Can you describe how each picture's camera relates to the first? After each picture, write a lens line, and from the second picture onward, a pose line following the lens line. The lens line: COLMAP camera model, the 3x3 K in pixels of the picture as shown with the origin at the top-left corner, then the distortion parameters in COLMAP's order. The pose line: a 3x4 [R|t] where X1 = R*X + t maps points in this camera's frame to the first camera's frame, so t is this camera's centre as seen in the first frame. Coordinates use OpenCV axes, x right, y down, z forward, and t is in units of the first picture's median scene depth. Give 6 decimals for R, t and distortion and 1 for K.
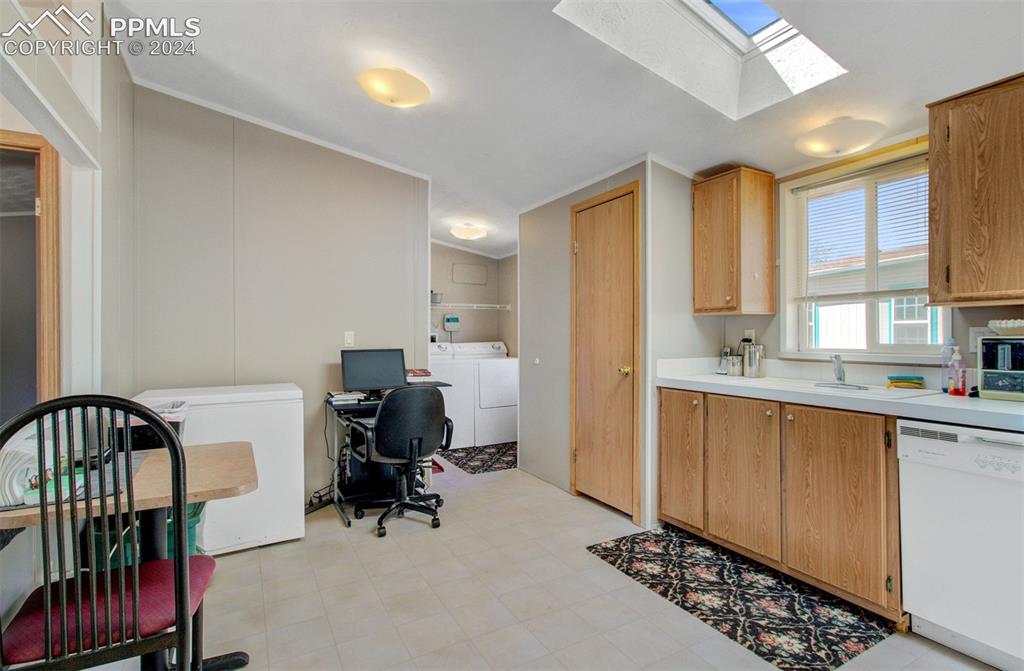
lens RADIAL K [[486.0, 0, 506.0], [0, 486.0, 334.5], [0, 0, 1]] dist [-0.000603, 0.000737]
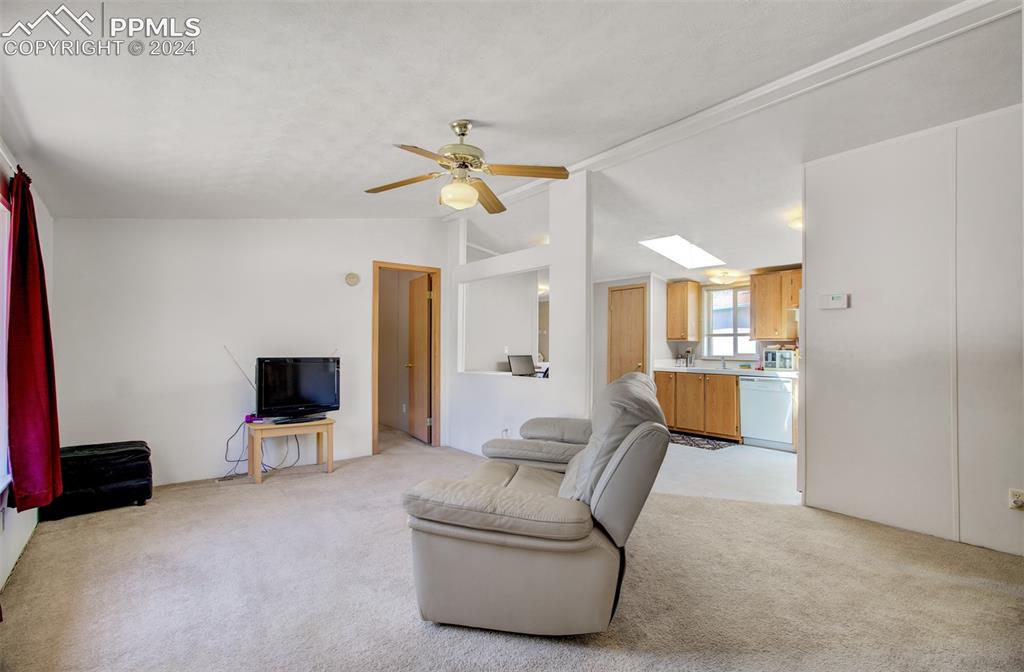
lens RADIAL K [[480.6, 0, 515.8], [0, 480.6, 342.7], [0, 0, 1]] dist [-0.000515, 0.000080]
pose [[0.983067, 0.011548, 0.182881, -0.853216], [-0.009284, 0.999869, -0.013236, 0.007182], [-0.183010, 0.011314, 0.983046, -1.286476]]
